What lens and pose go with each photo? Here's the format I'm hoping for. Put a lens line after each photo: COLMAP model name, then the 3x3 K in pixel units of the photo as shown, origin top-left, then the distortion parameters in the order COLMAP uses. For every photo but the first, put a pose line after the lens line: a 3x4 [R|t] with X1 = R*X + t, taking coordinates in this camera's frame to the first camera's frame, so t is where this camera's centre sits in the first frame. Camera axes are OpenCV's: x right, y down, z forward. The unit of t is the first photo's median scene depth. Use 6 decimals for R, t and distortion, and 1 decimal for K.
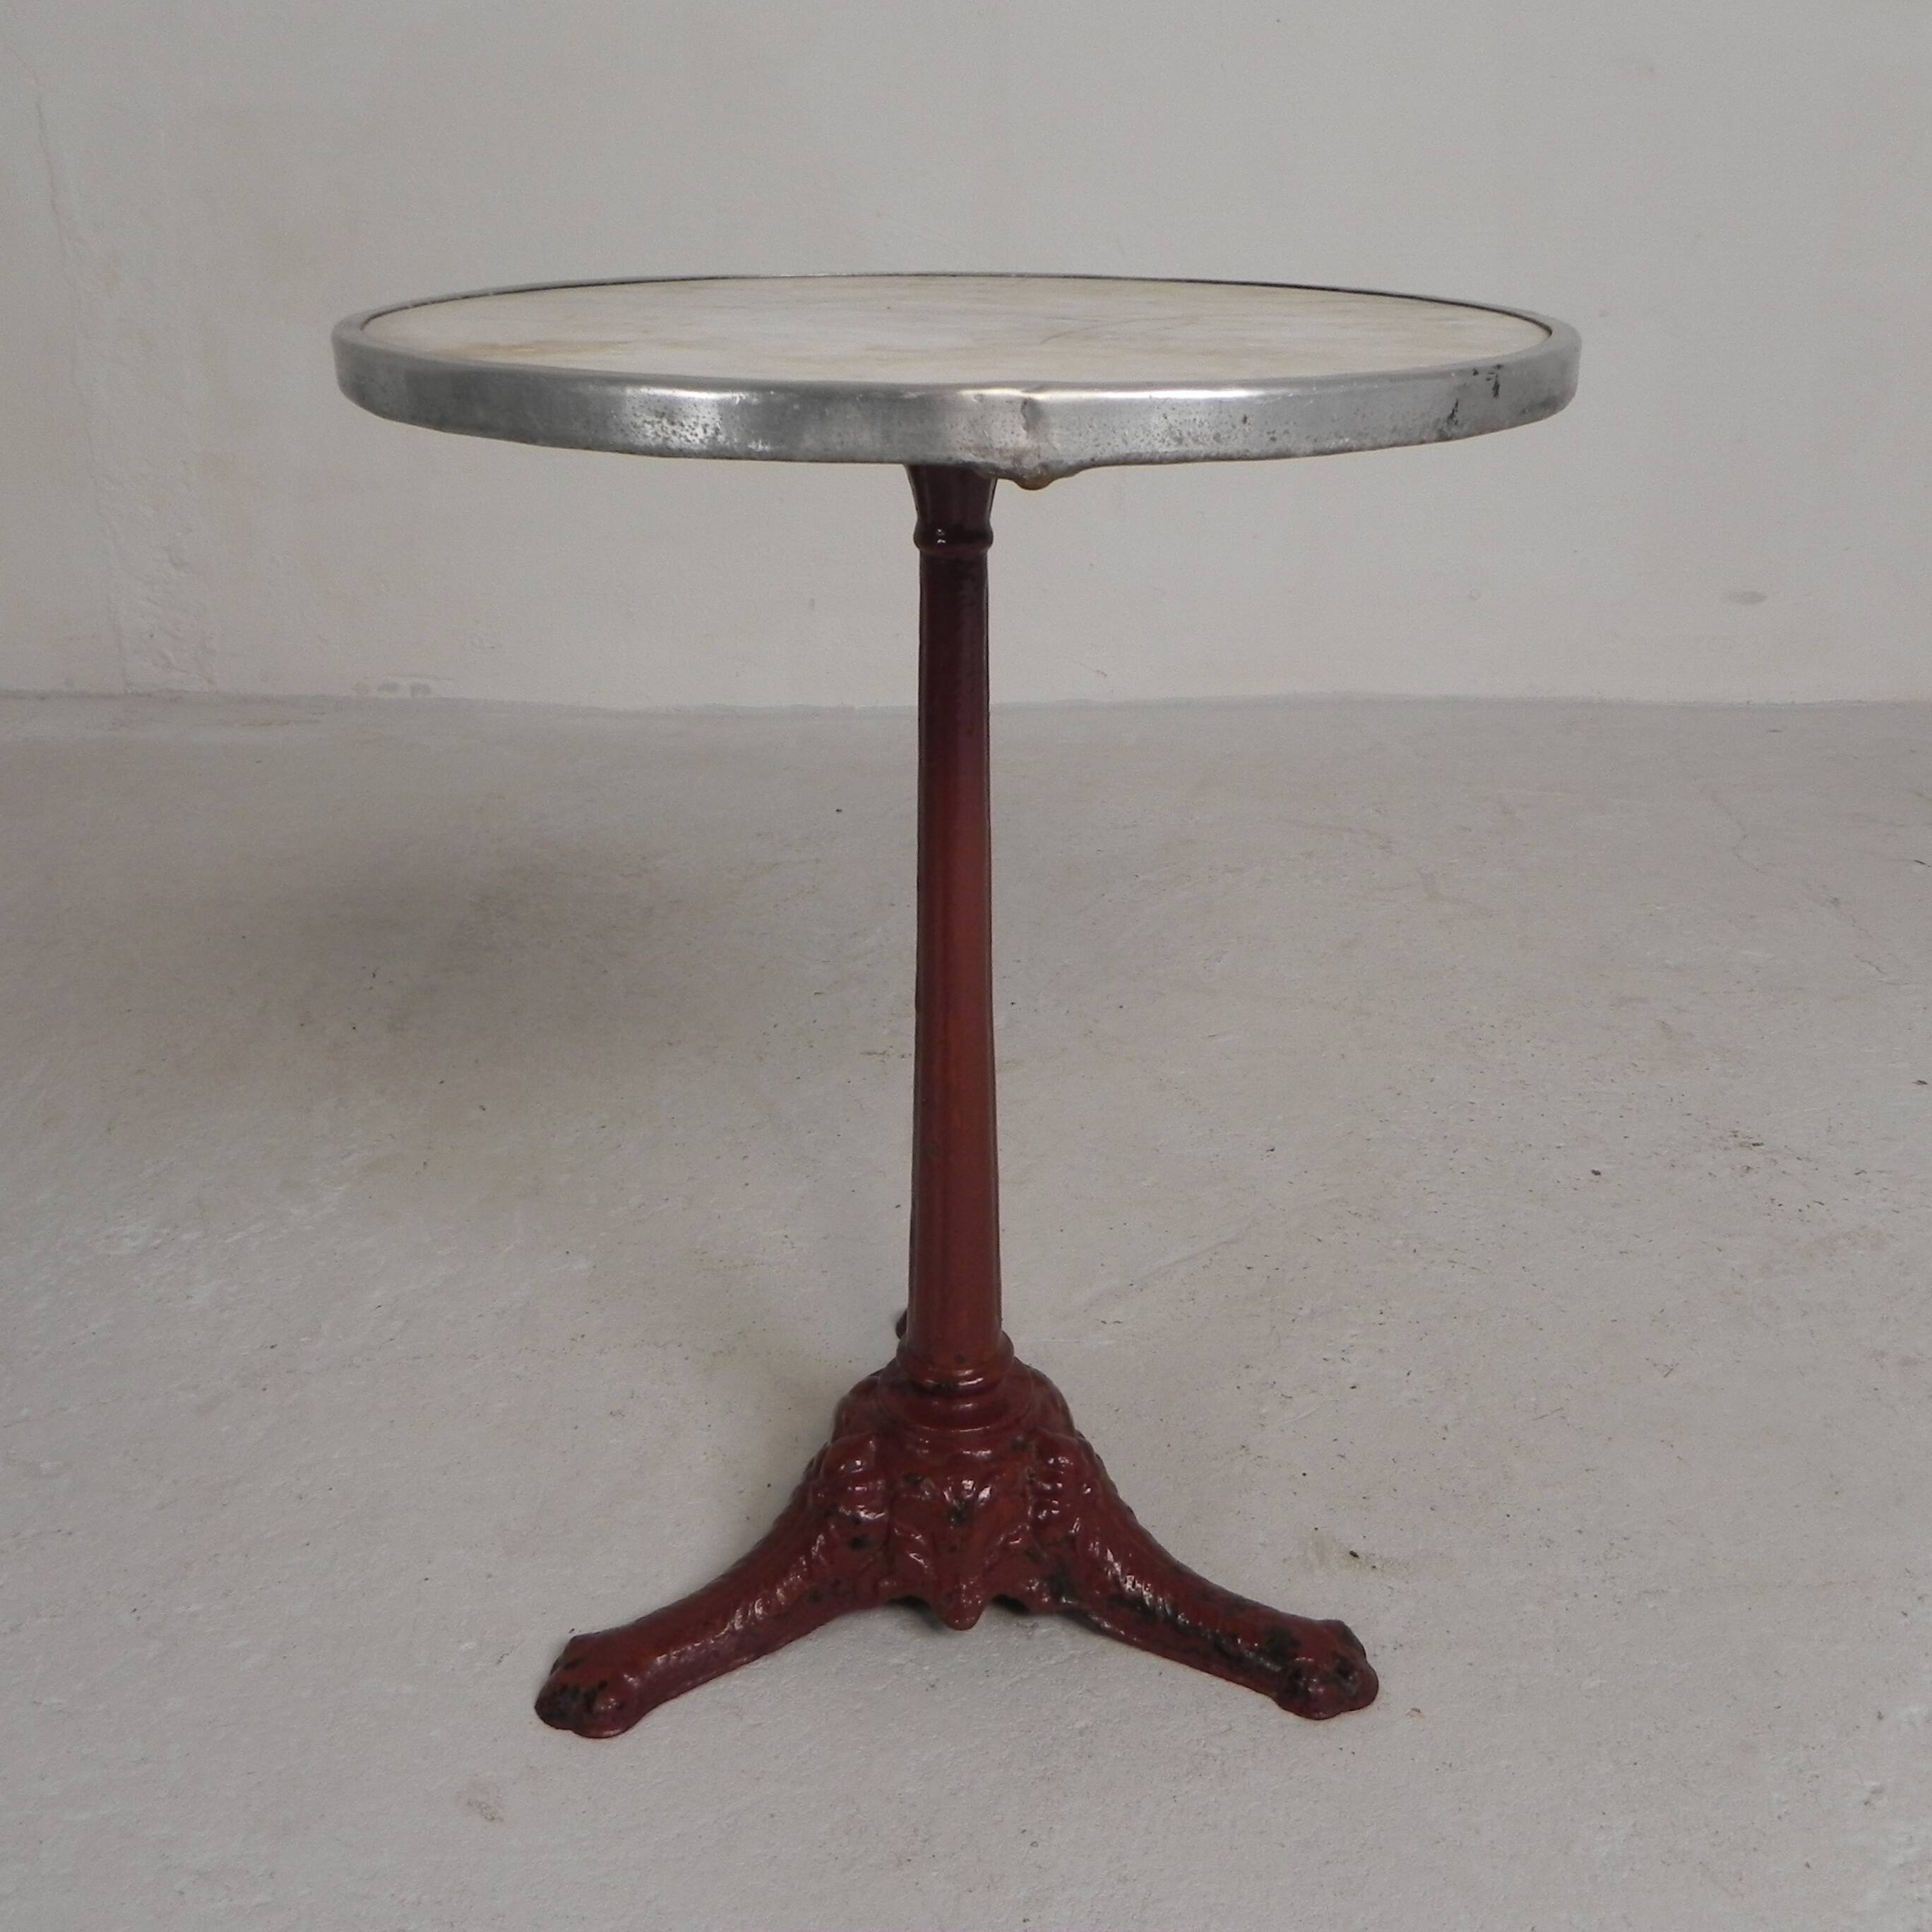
lens RADIAL K [[1941.8, 0, 975.2], [0, 1941.8, 963.4], [0, 0, 1]] dist [-0.012191, 0.000000]
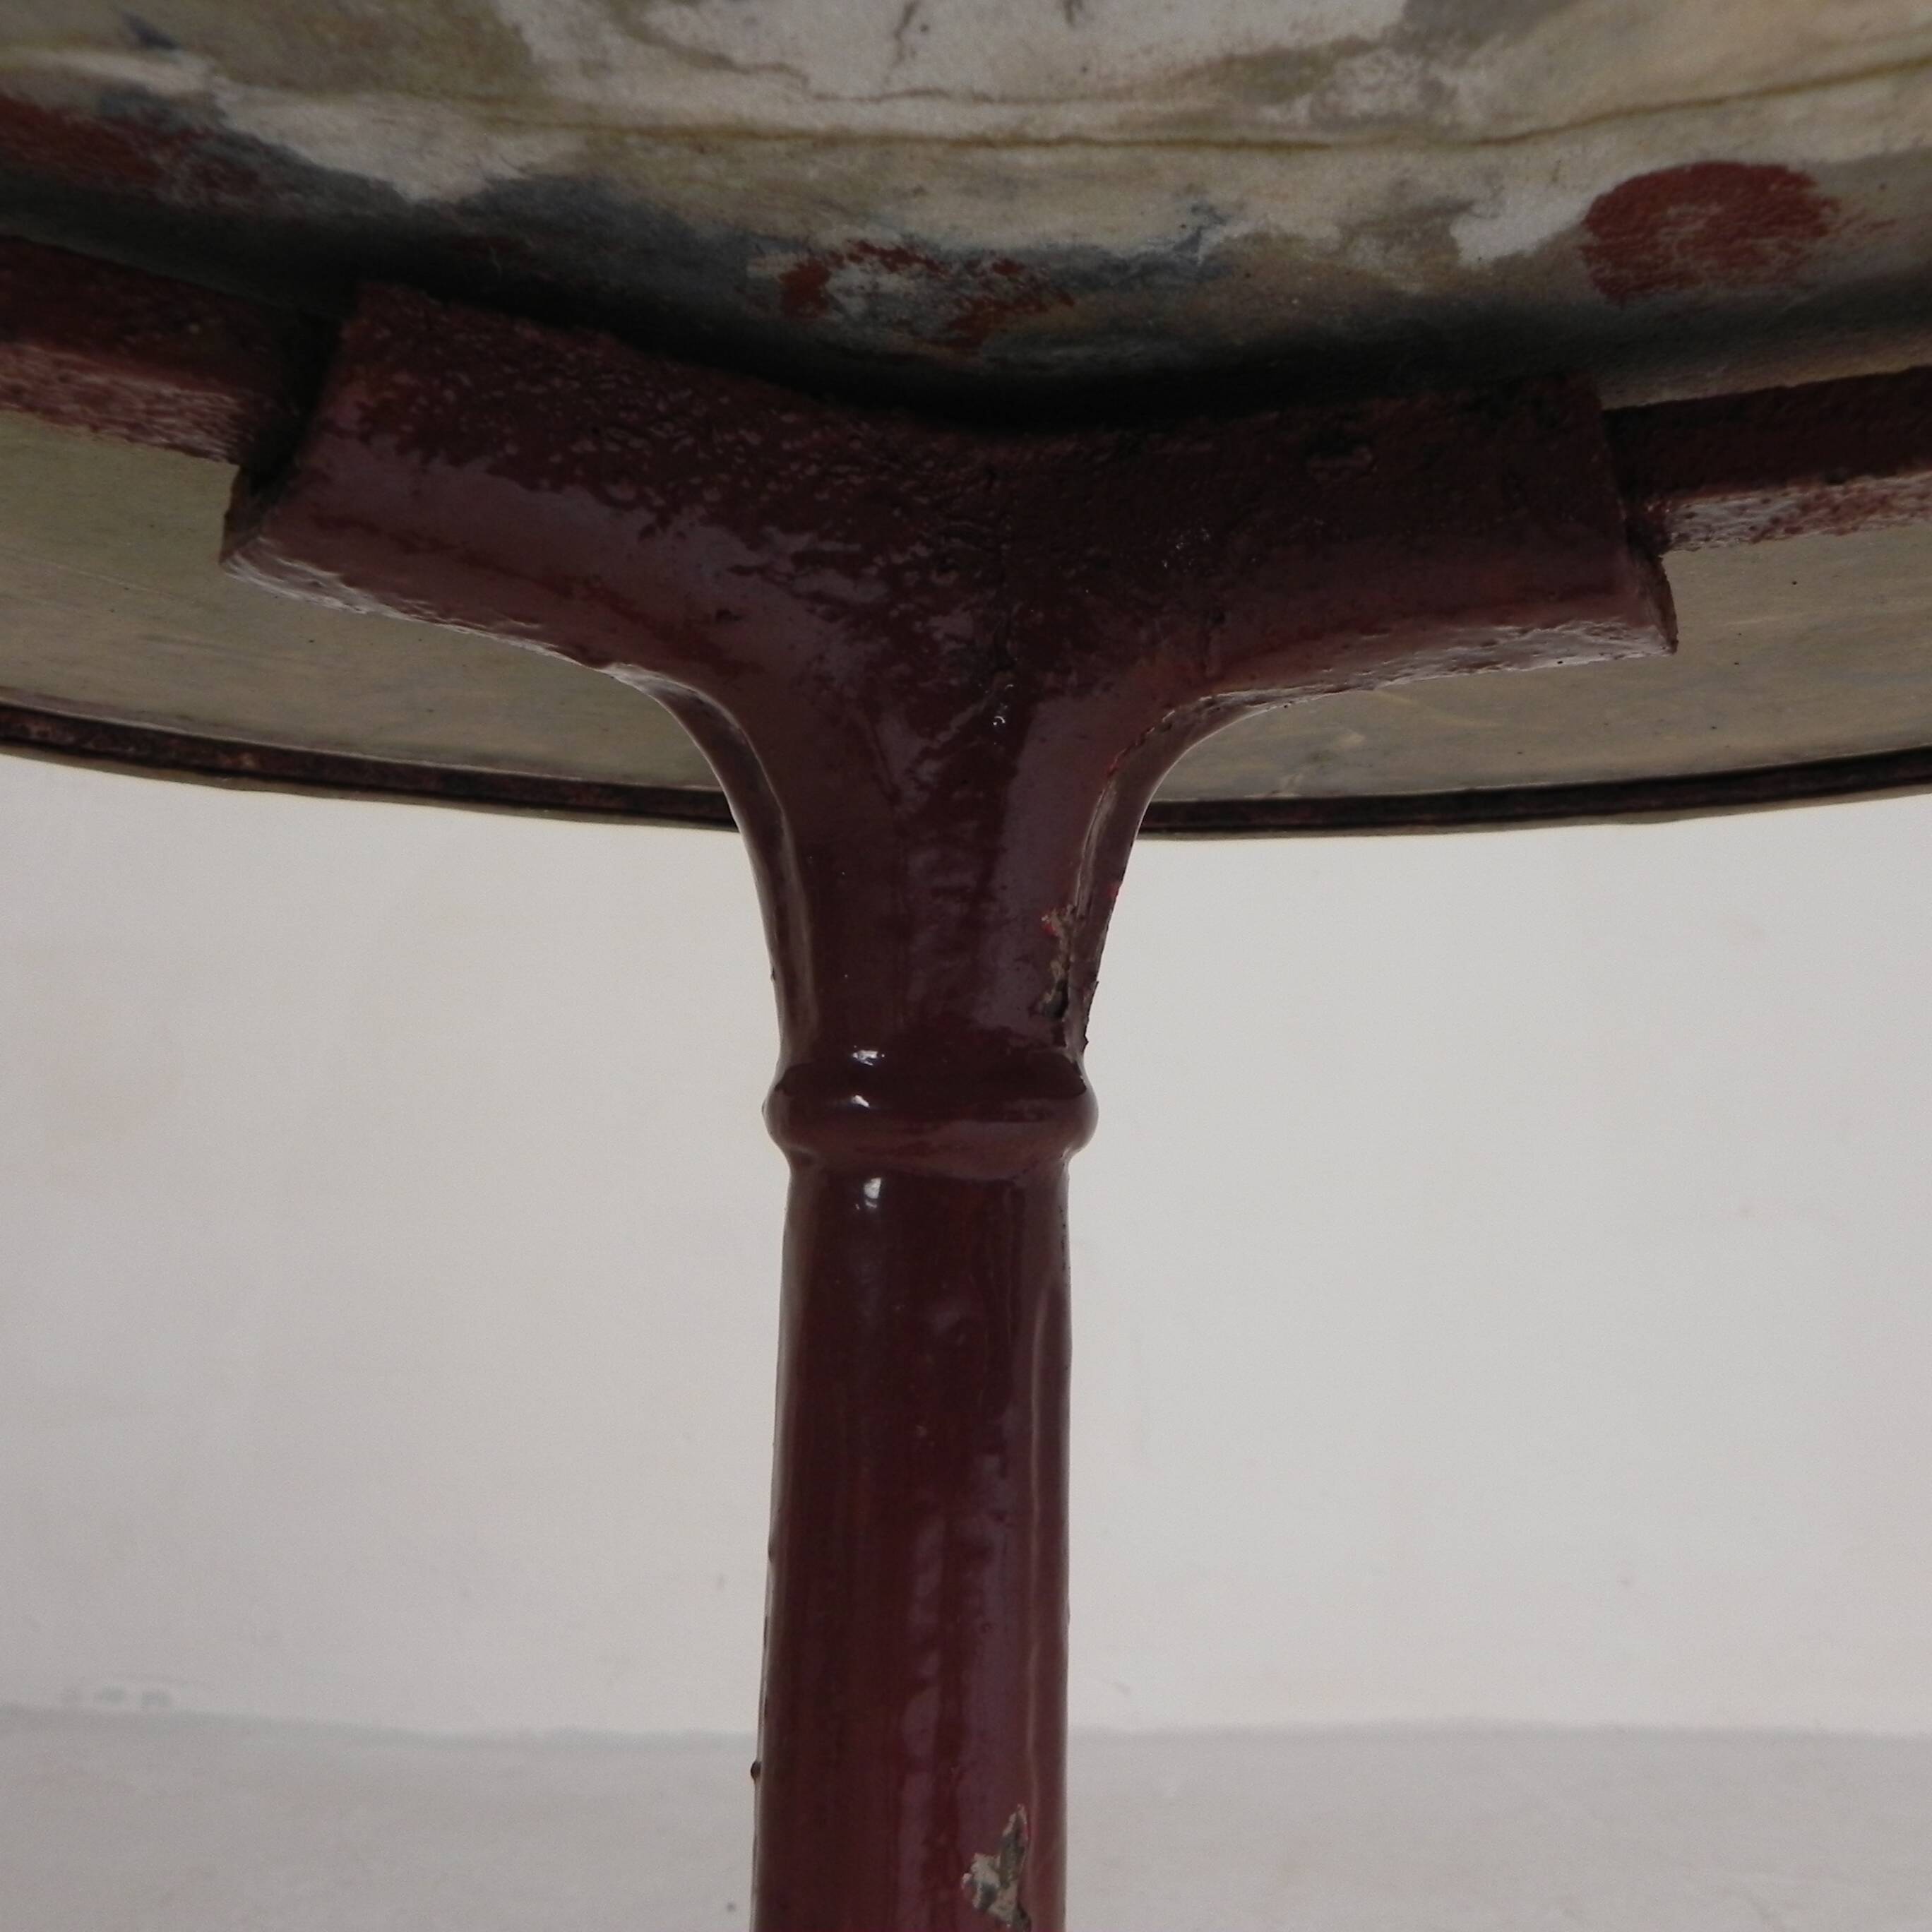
lens RADIAL K [[1941.8, 0, 965.7], [0, 1941.8, 961.4], [0, 0, 1]] dist [-0.012191, 0.000000]
pose [[0.999849, 0.014268, 0.009877, -0.006116], [-0.007563, 0.870567, -0.491992, -0.063069], [-0.015618, 0.491843, 0.870544, 0.508849]]
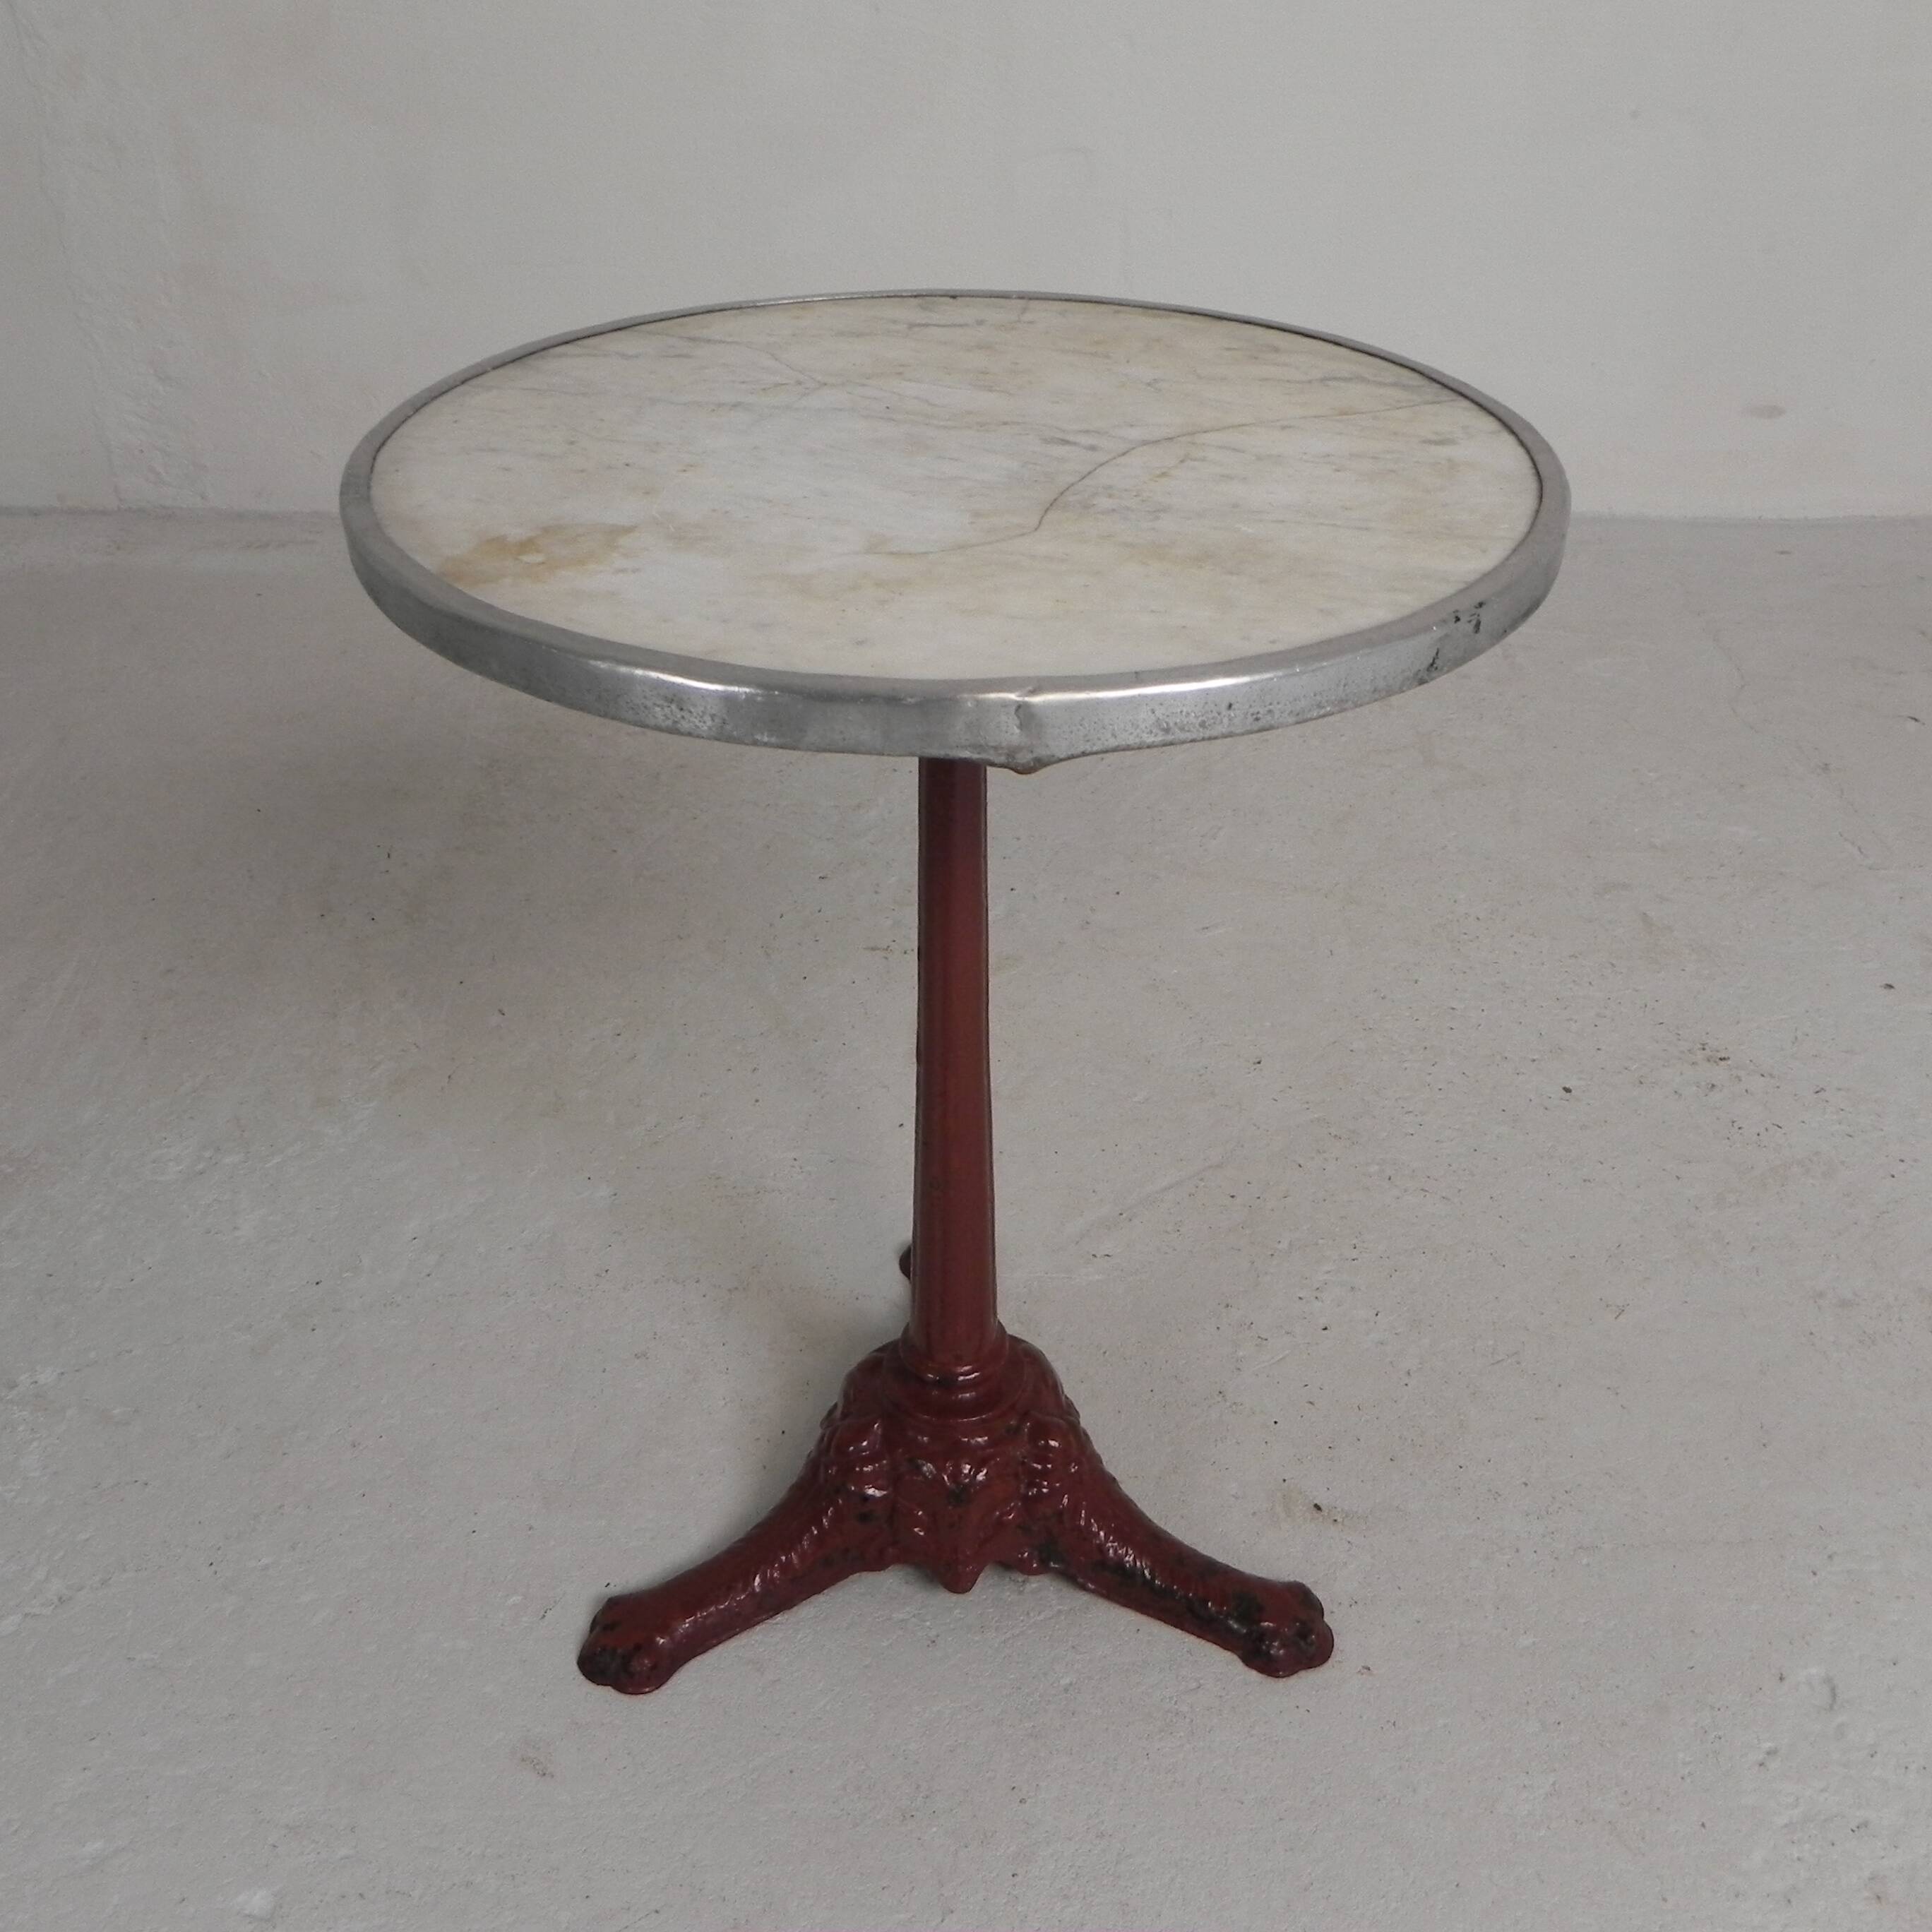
lens RADIAL K [[1941.8, 0, 974.5], [0, 1941.8, 962.9], [0, 0, 1]] dist [-0.012191, 0.000000]
pose [[0.999993, 0.003176, -0.001821, 0.001971], [-0.002825, 0.985805, 0.167873, -0.156711], [0.002328, -0.167866, 0.985807, -0.025727]]
